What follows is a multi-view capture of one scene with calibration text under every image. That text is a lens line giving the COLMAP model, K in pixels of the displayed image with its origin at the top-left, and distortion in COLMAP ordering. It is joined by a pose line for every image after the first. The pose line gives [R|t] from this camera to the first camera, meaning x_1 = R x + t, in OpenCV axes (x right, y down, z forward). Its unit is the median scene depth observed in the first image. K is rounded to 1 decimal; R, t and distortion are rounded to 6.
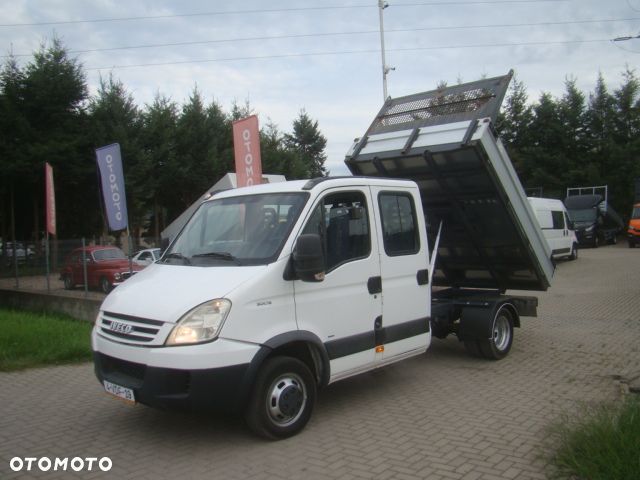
lens RADIAL K [[588.9, 0, 326.4], [0, 588.9, 228.6], [0, 0, 1]] dist [-0.177910, 0.122628]
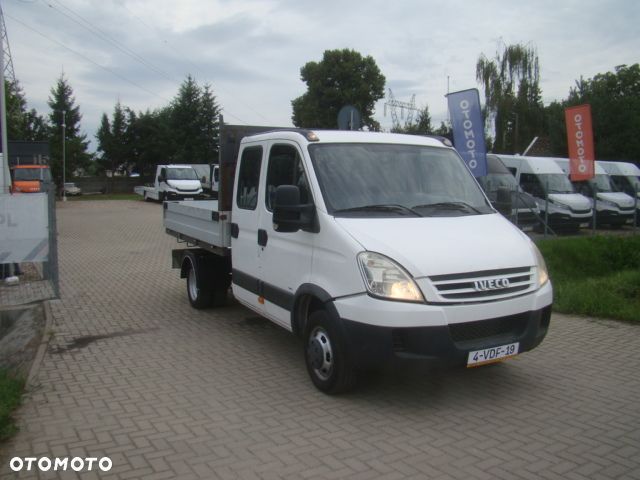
lens RADIAL K [[588.9, 0, 326.4], [0, 588.9, 228.6], [0, 0, 1]] dist [-0.177910, 0.122628]
pose [[0.324798, -0.041961, 0.944852, -0.713110], [-0.018260, 0.998551, 0.050623, 0.023088], [-0.945607, -0.033695, 0.323561, 0.519915]]
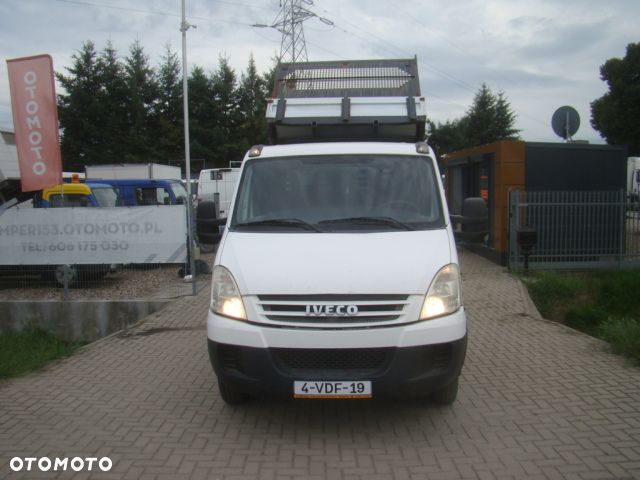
lens RADIAL K [[588.9, 0, 326.4], [0, 588.9, 228.6], [0, 0, 1]] dist [-0.177910, 0.122628]
pose [[0.770098, -0.018333, 0.637662, -0.483639], [-0.013495, 0.998895, 0.045017, 0.011233], [-0.637783, -0.043273, 0.768999, 0.204757]]
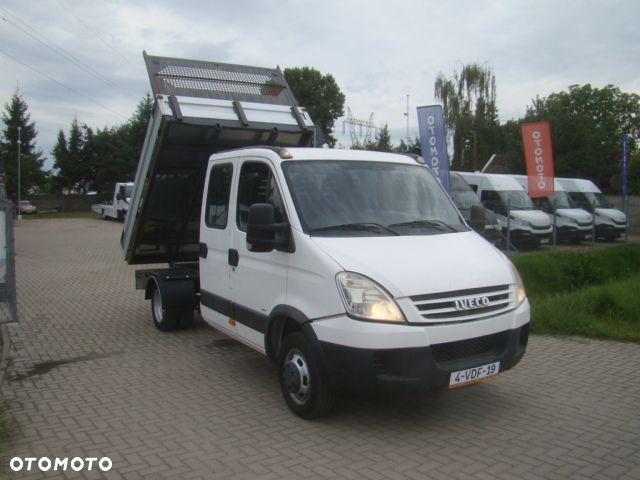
lens RADIAL K [[588.9, 0, 326.4], [0, 588.9, 228.6], [0, 0, 1]] dist [-0.177910, 0.122628]
pose [[0.258205, -0.015204, 0.965970, -0.704010], [-0.014554, 0.999701, 0.019626, 0.022381], [-0.965980, -0.019127, 0.257907, 0.538832]]
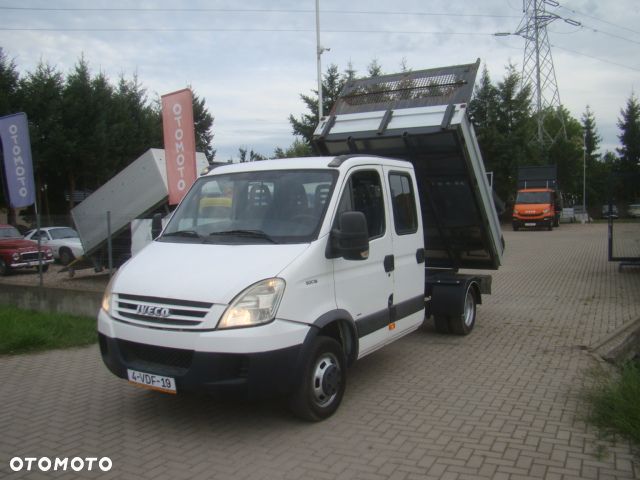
lens RADIAL K [[589.4, 0, 322.6], [0, 589.4, 227.1], [0, 0, 1]] dist [-0.183616, 0.135792]
pose [[0.977148, 0.008295, 0.212397, -0.157999], [-0.014620, 0.999495, 0.028225, 0.004378], [-0.212055, -0.030685, 0.976776, 0.023751]]
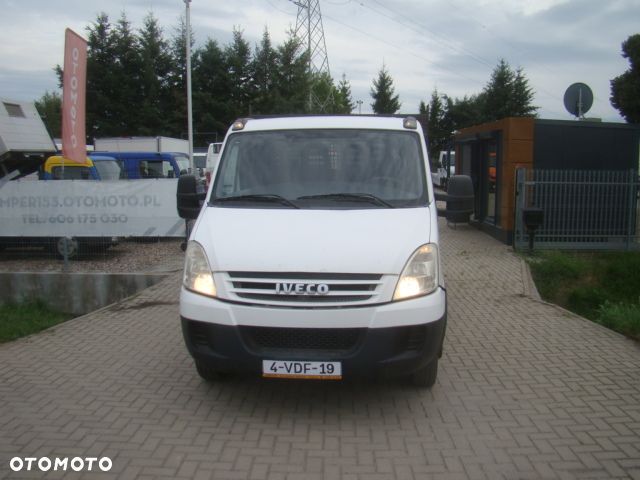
lens RADIAL K [[588.9, 0, 326.4], [0, 588.9, 228.6], [0, 0, 1]] dist [-0.177910, 0.122628]
pose [[0.788311, -0.033059, 0.614389, -0.448888], [-0.026881, 0.995752, 0.088070, 0.009971], [-0.614690, -0.085942, 0.784073, 0.193447]]
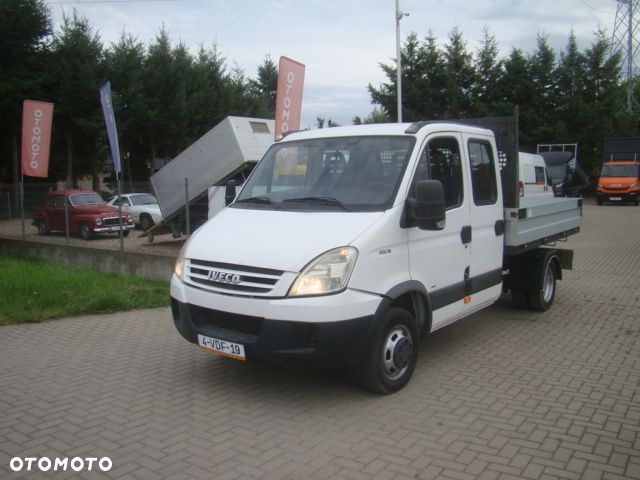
lens RADIAL K [[589.4, 0, 322.6], [0, 589.4, 227.1], [0, 0, 1]] dist [-0.183616, 0.135792]
pose [[0.996281, 0.018849, 0.084072, -0.152922], [-0.025778, 0.996289, 0.082117, 0.006568], [-0.082212, -0.083979, 0.993070, 0.036852]]
